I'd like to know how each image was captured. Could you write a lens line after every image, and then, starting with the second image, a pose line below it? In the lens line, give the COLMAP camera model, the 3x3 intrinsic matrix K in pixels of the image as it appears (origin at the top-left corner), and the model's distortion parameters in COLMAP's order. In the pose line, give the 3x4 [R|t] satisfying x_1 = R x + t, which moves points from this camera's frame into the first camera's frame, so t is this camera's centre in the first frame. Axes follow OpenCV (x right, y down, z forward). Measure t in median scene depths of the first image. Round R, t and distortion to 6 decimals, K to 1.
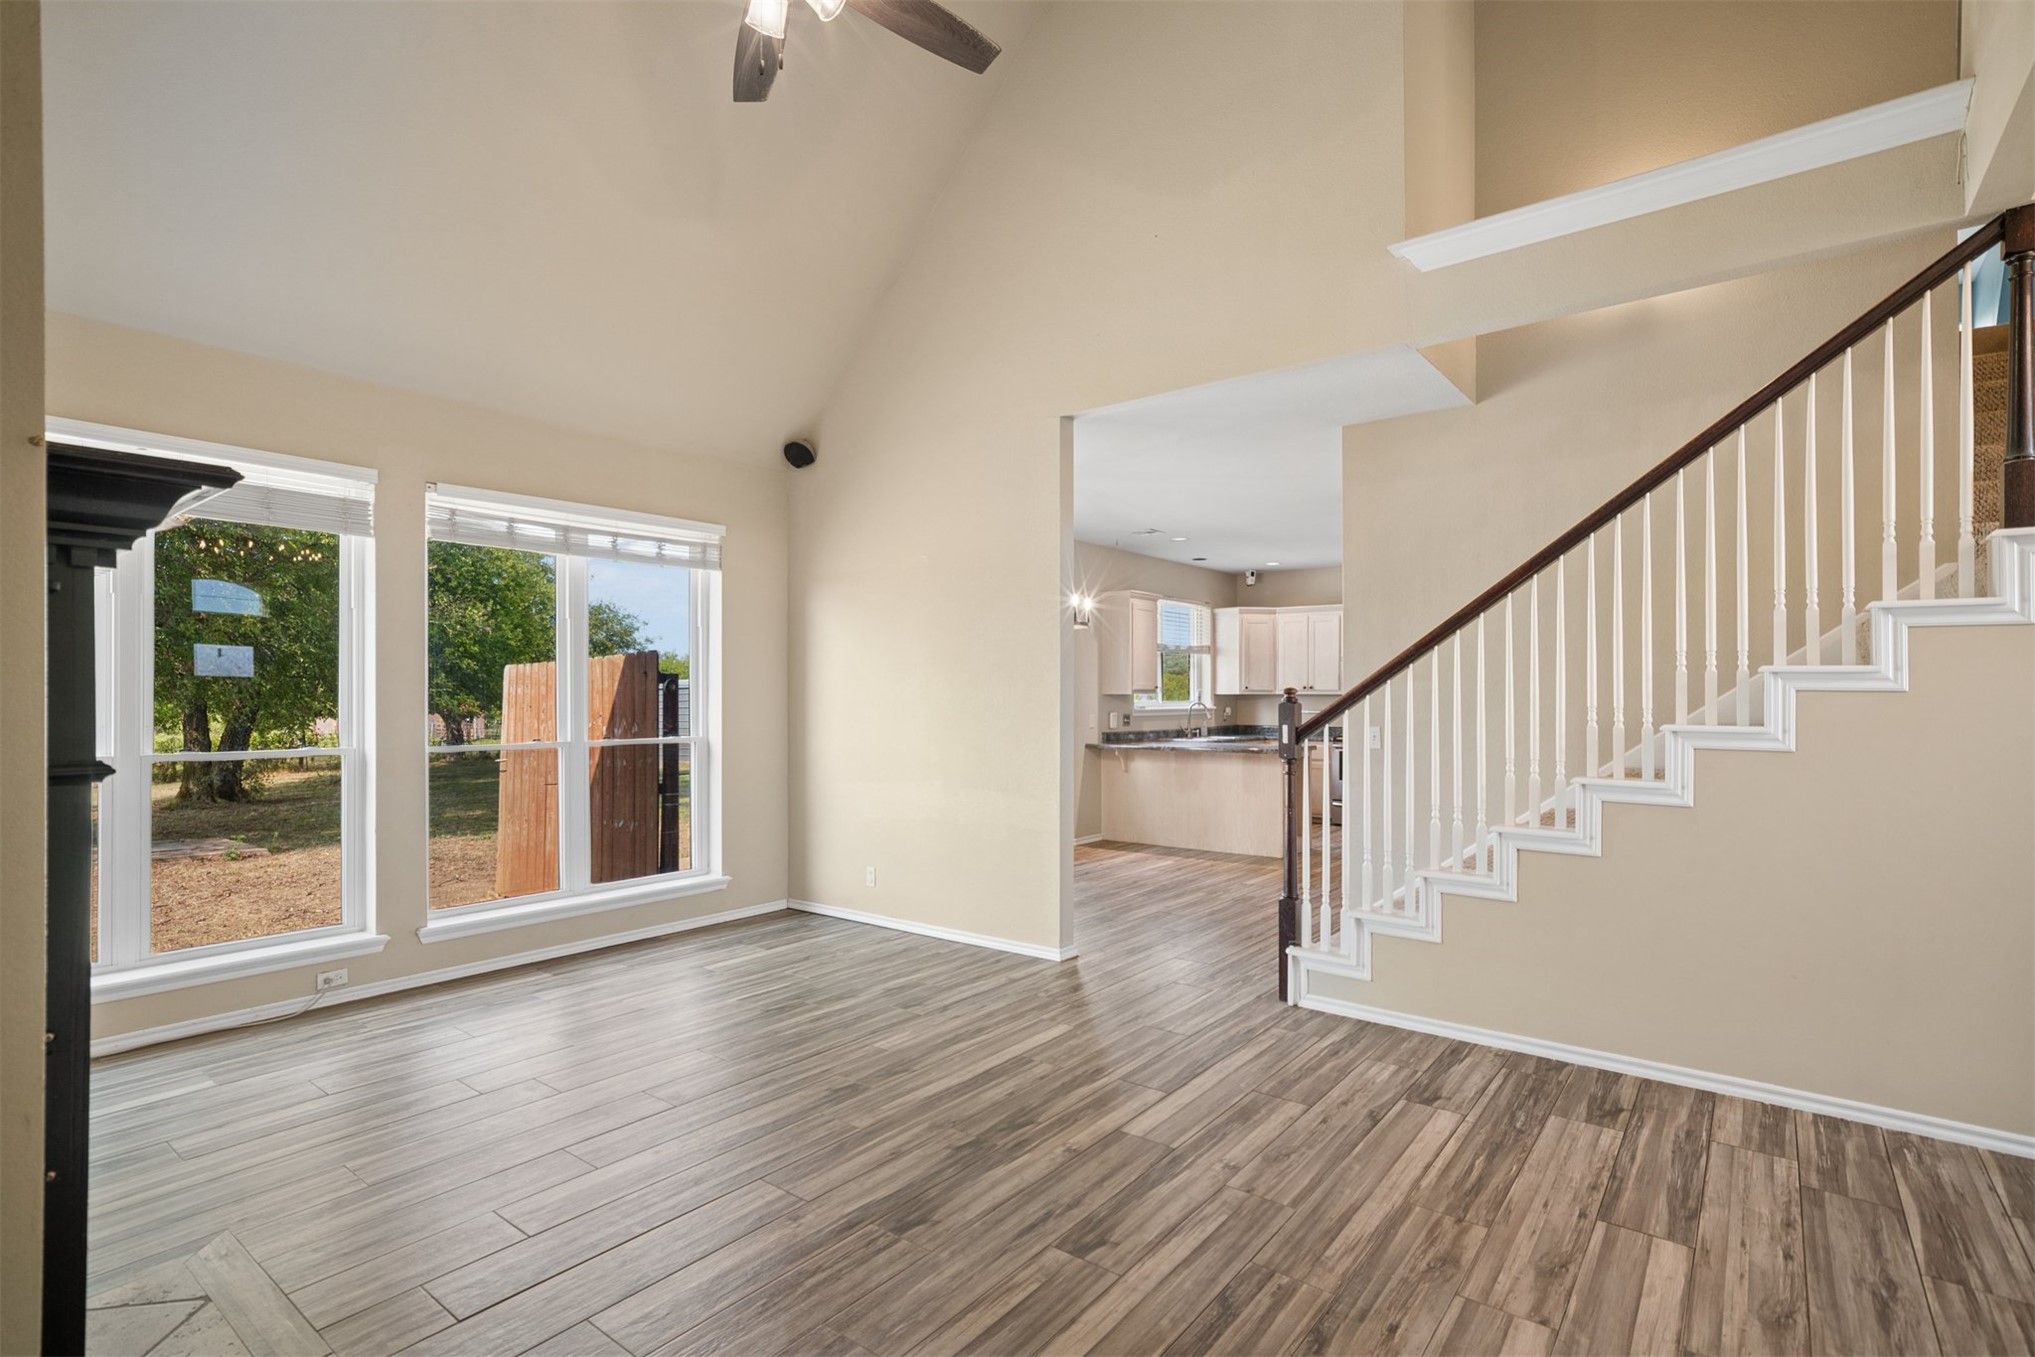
lens RADIAL K [[972.7, 0, 1028.7], [0, 972.7, 695.0], [0, 0, 1]] dist [-0.022971, 0.000715]
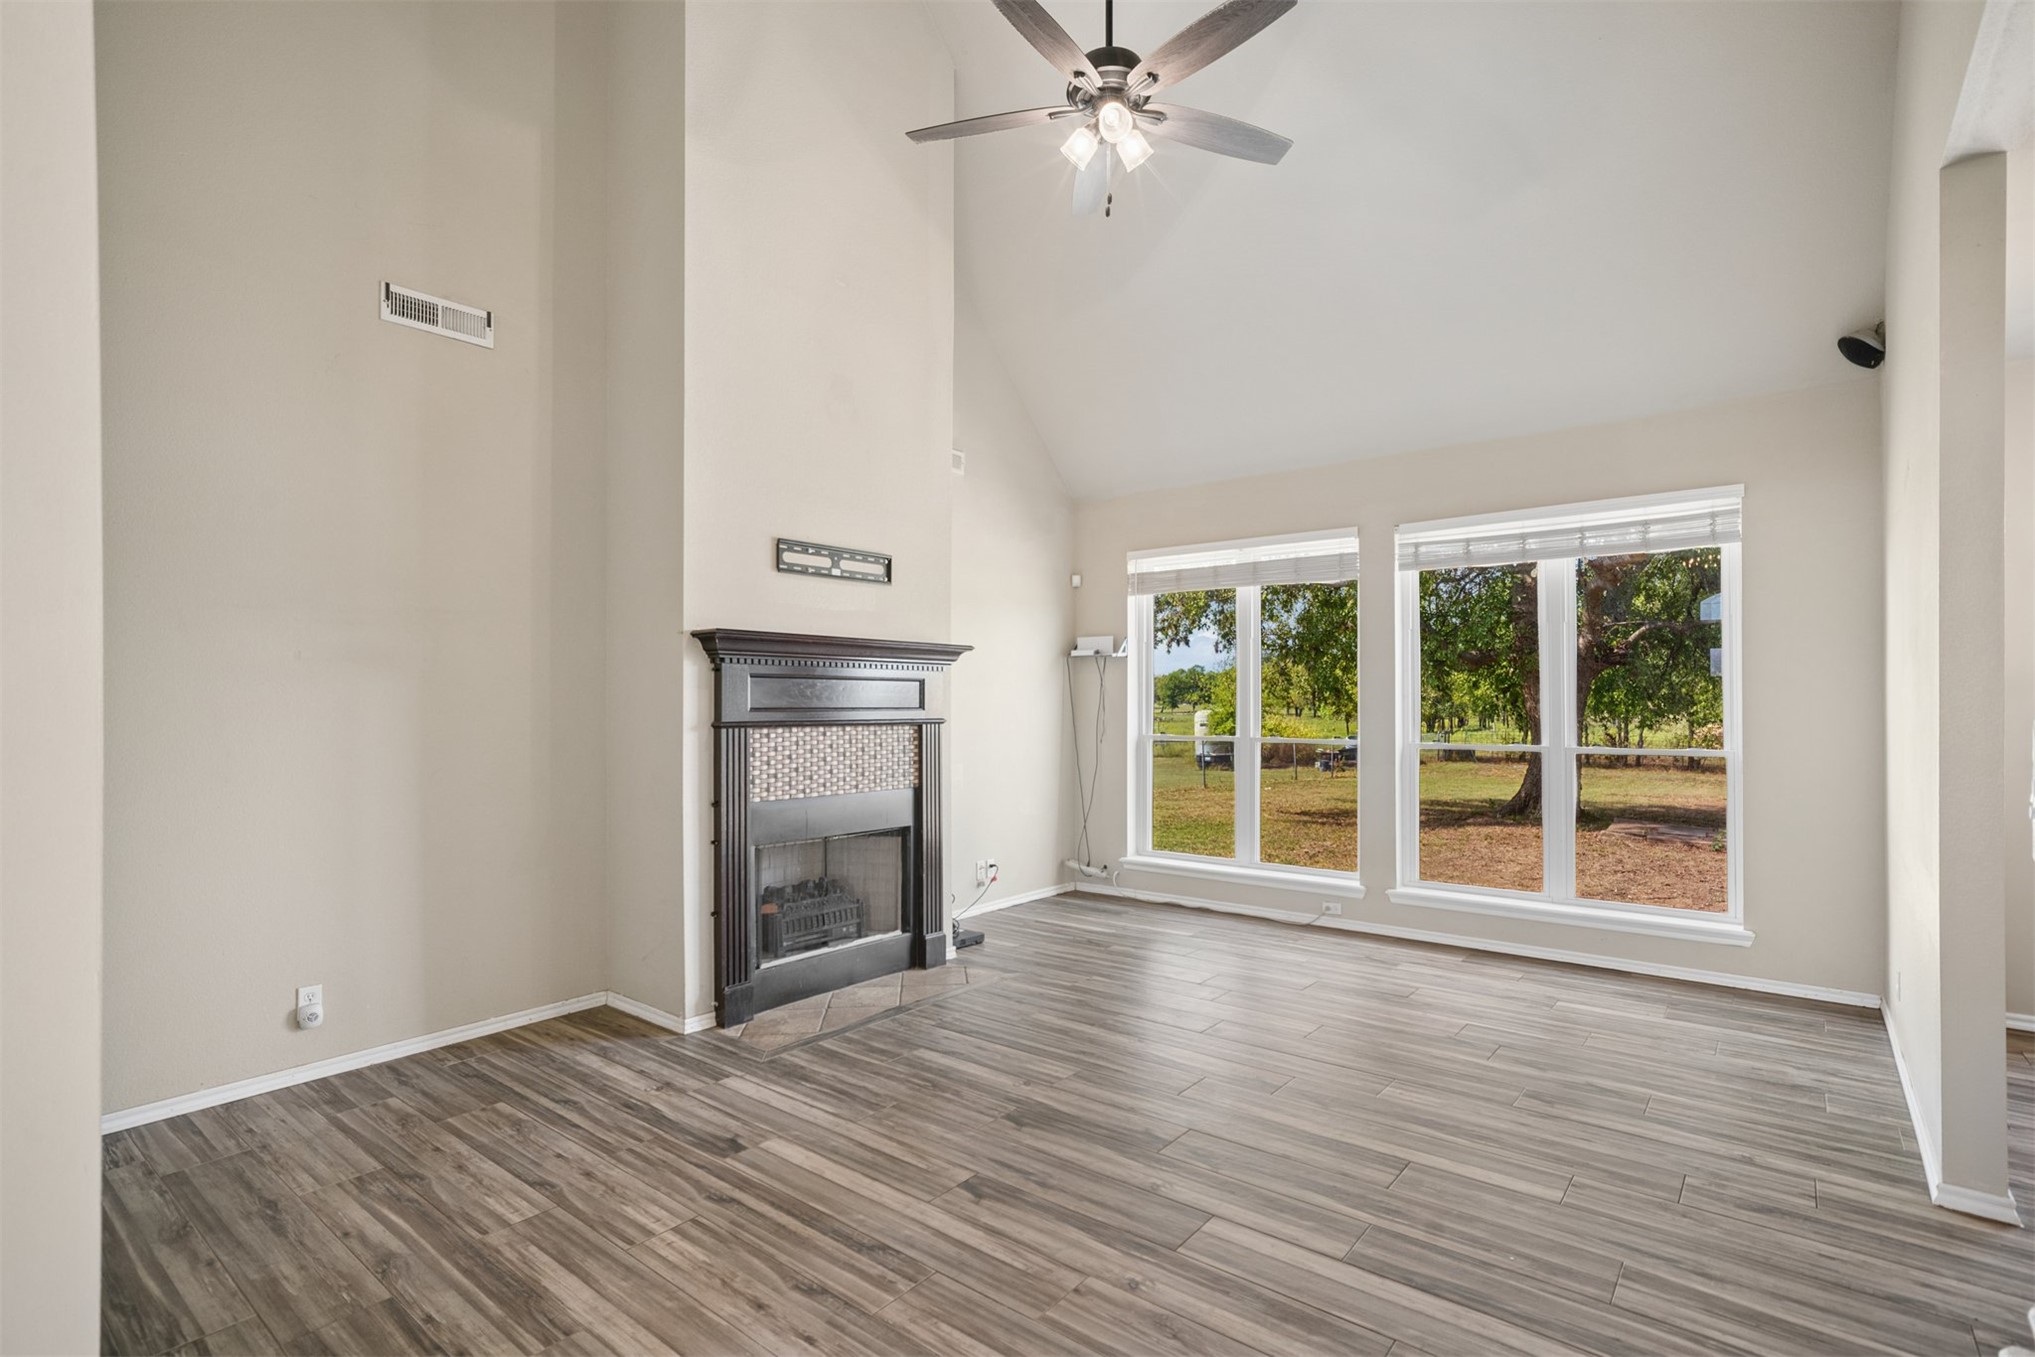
lens RADIAL K [[972.7, 0, 1028.7], [0, 972.7, 695.0], [0, 0, 1]] dist [-0.022971, 0.000715]
pose [[-0.017412, -0.000828, -0.999848, 0.766805], [-0.001062, 0.999999, -0.000810, -0.005756], [0.999848, 0.001047, -0.017413, 0.693663]]
